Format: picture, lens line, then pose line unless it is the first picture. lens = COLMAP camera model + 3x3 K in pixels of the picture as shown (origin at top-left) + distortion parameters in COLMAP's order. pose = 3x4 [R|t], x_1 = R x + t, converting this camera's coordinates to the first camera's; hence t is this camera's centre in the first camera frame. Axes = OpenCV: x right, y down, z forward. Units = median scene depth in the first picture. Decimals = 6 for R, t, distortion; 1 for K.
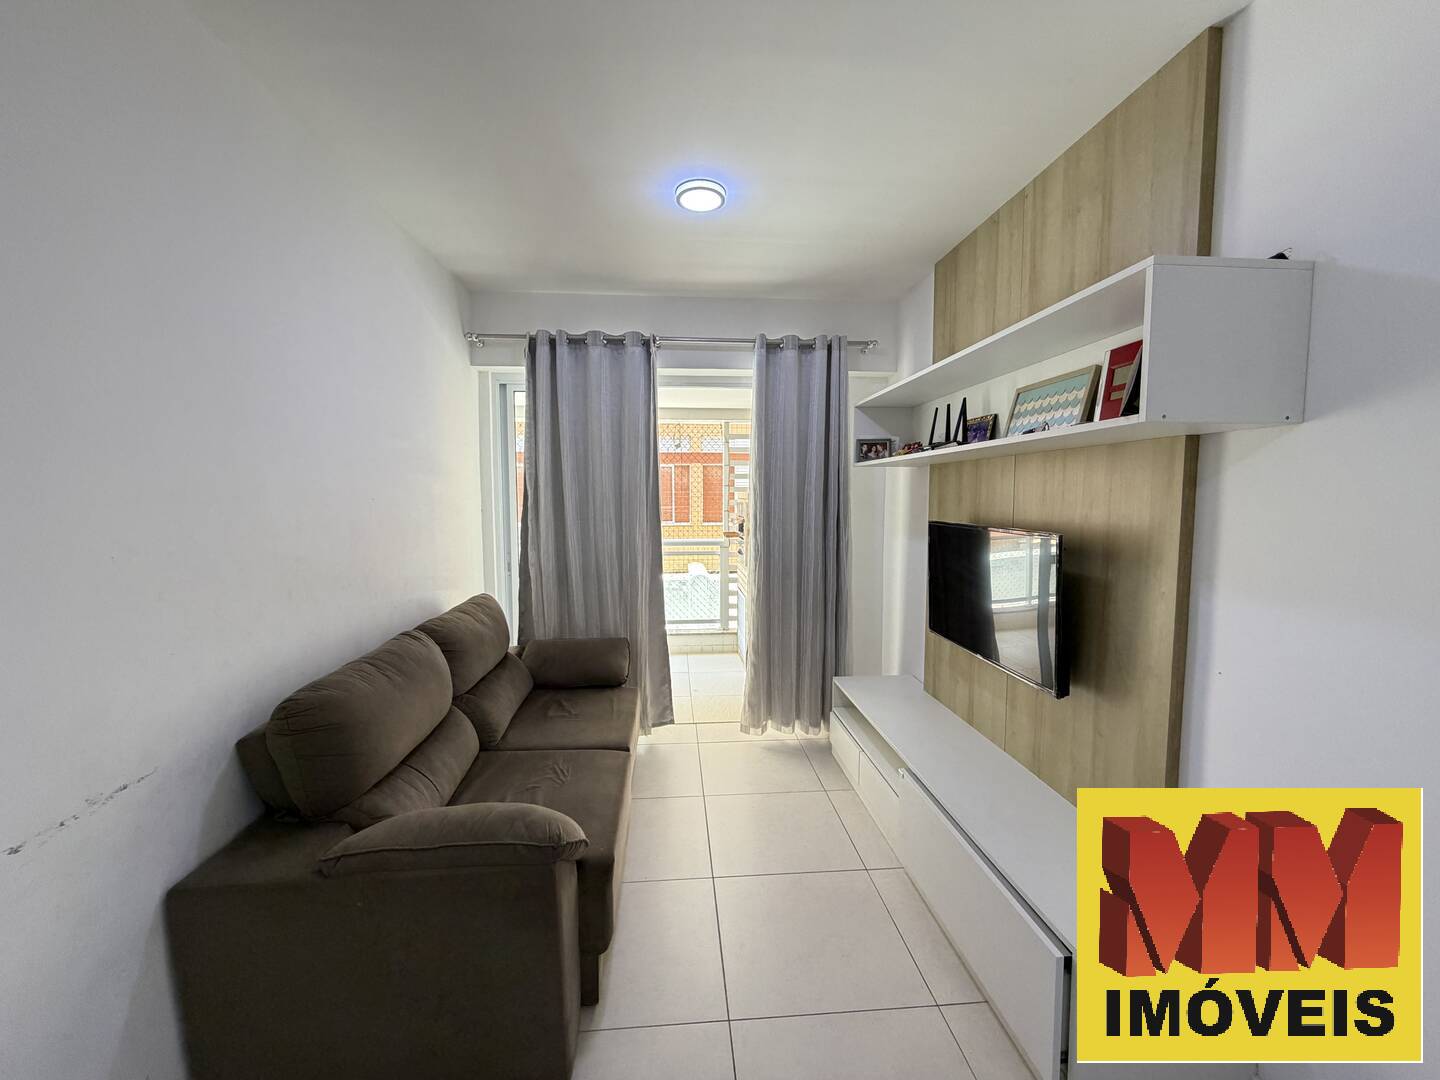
lens RADIAL K [[571.7, 0, 715.7], [0, 571.7, 534.7], [0, 0, 1]] dist [0.003396, -0.000343]
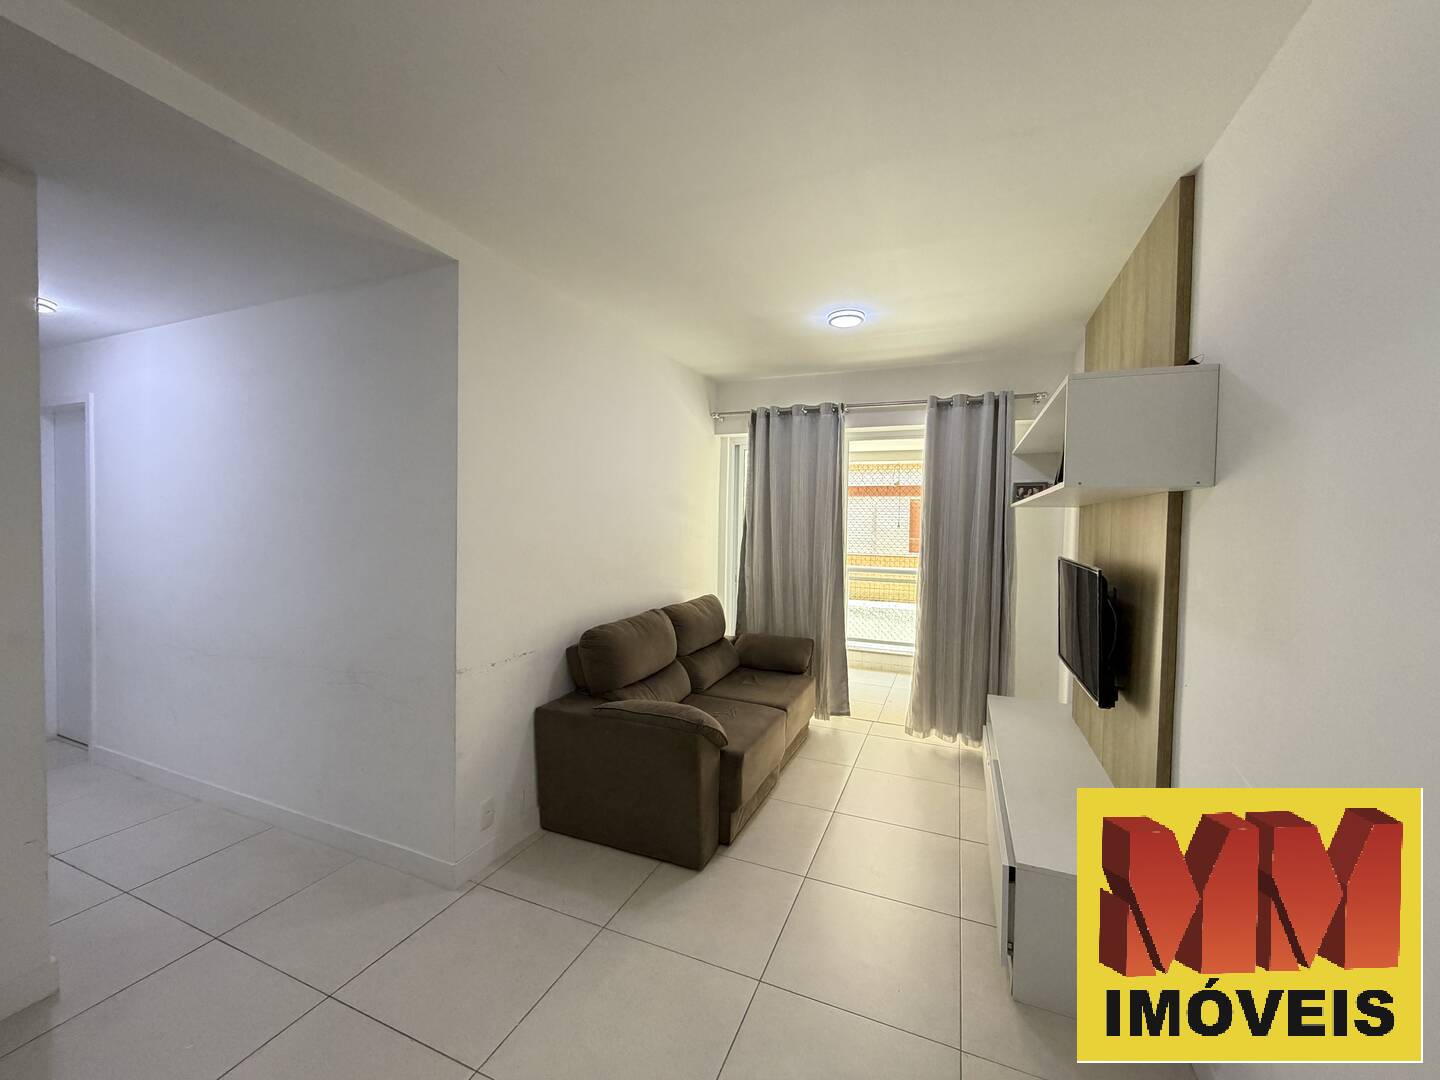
lens RADIAL K [[571.7, 0, 715.7], [0, 571.7, 534.7], [0, 0, 1]] dist [0.003396, -0.000343]
pose [[0.885185, 0.030415, -0.464244, 0.246197], [-0.053877, 0.997849, -0.037354, 0.007006], [0.462109, 0.058078, 0.884919, -0.249028]]
